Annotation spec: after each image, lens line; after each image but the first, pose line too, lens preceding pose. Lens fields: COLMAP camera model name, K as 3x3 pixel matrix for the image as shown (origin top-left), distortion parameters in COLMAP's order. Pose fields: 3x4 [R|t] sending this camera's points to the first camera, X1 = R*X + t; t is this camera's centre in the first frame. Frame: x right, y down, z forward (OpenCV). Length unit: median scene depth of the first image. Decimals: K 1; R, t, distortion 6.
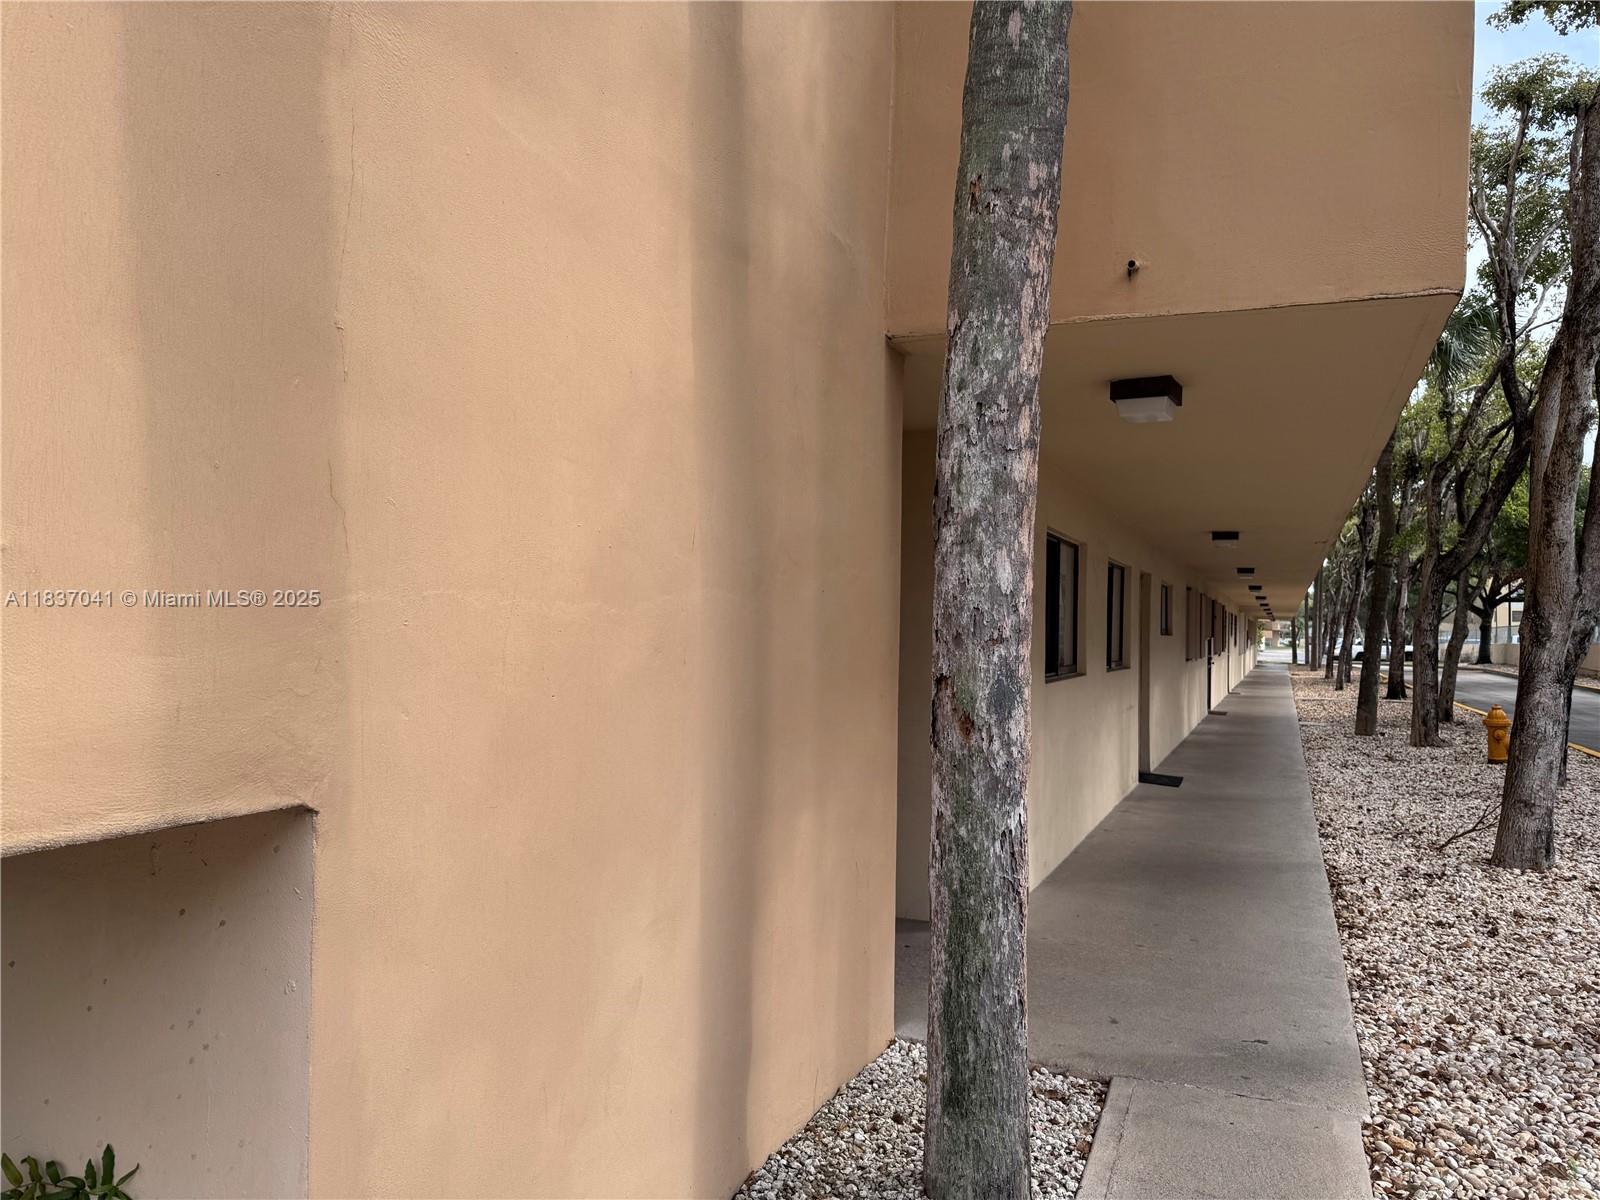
lens RADIAL K [[1128.0, 0, 800.0], [0, 1128.0, 600.0], [0, 0, 1]] dist [0.084163, -0.090835]
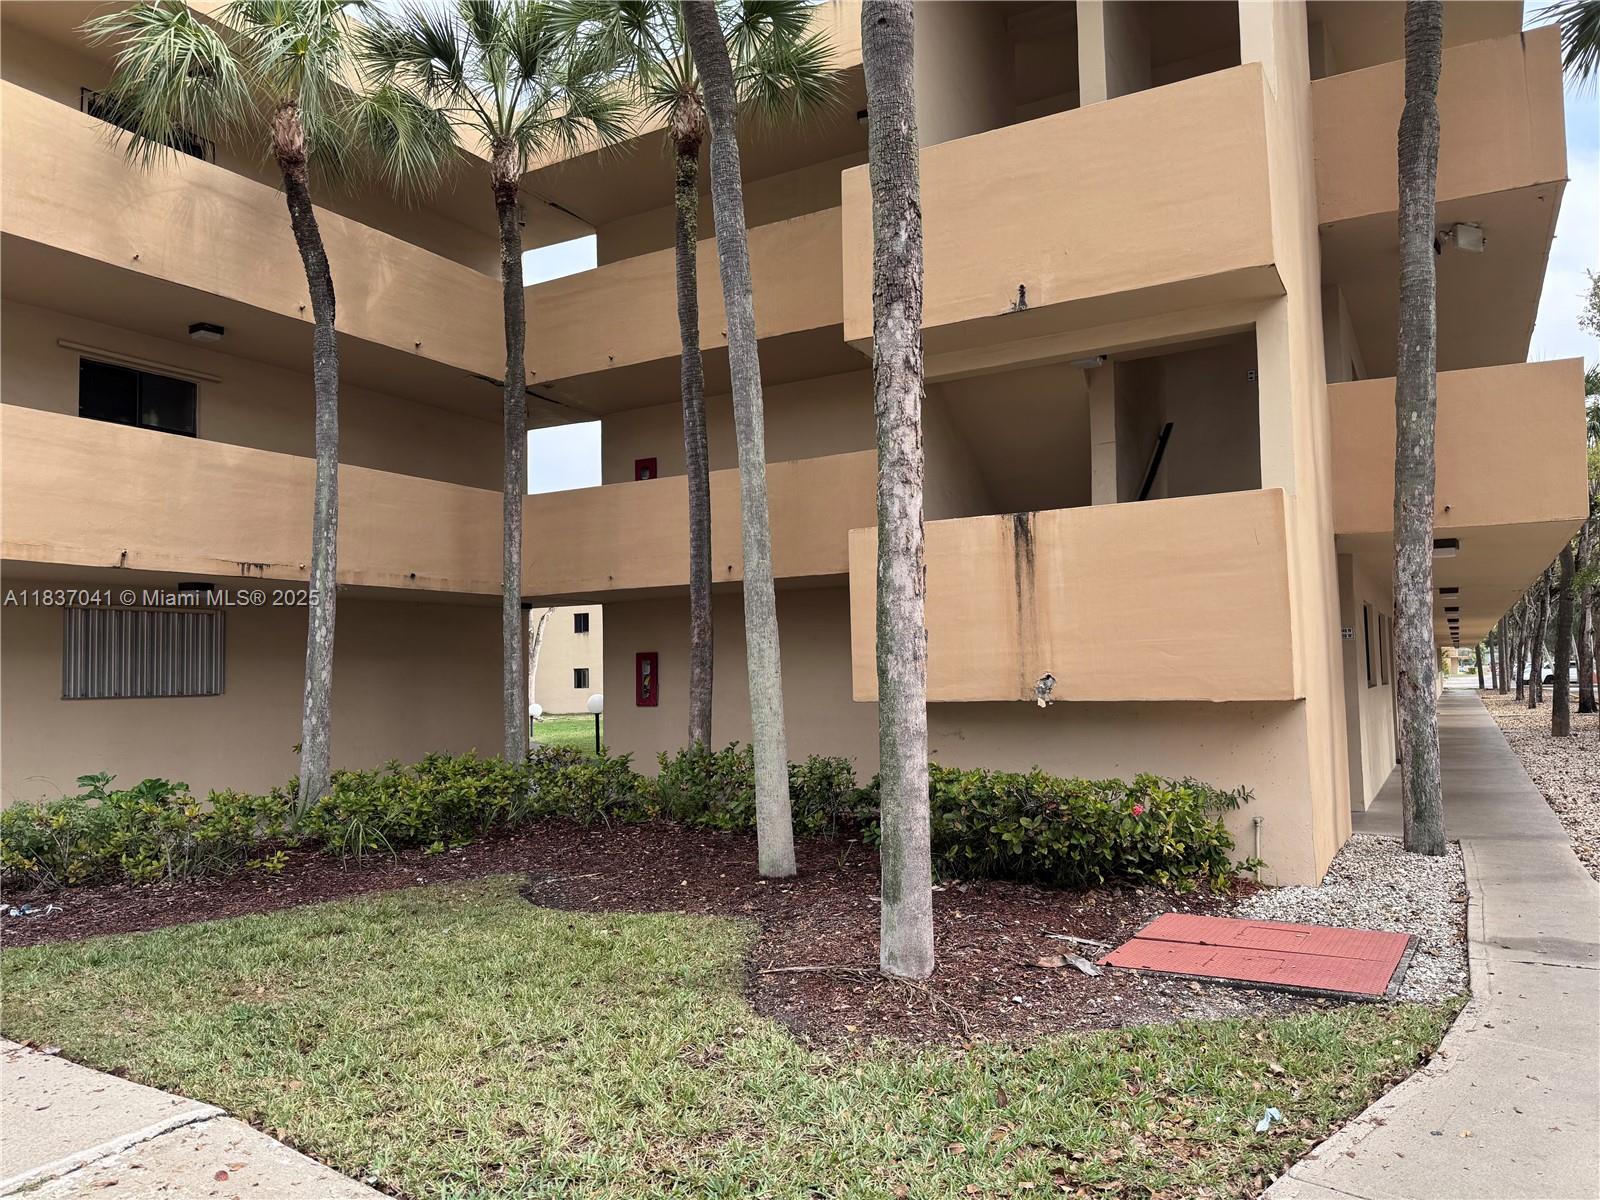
lens RADIAL K [[1113.3, 0, 800.0], [0, 1113.3, 600.0], [0, 0, 1]] dist [-0.002810, -0.000171]
pose [[0.989996, -0.046852, -0.133092, -0.157765], [0.040851, 0.998037, -0.047466, -0.006487], [0.135055, 0.041554, 0.989966, -0.314863]]
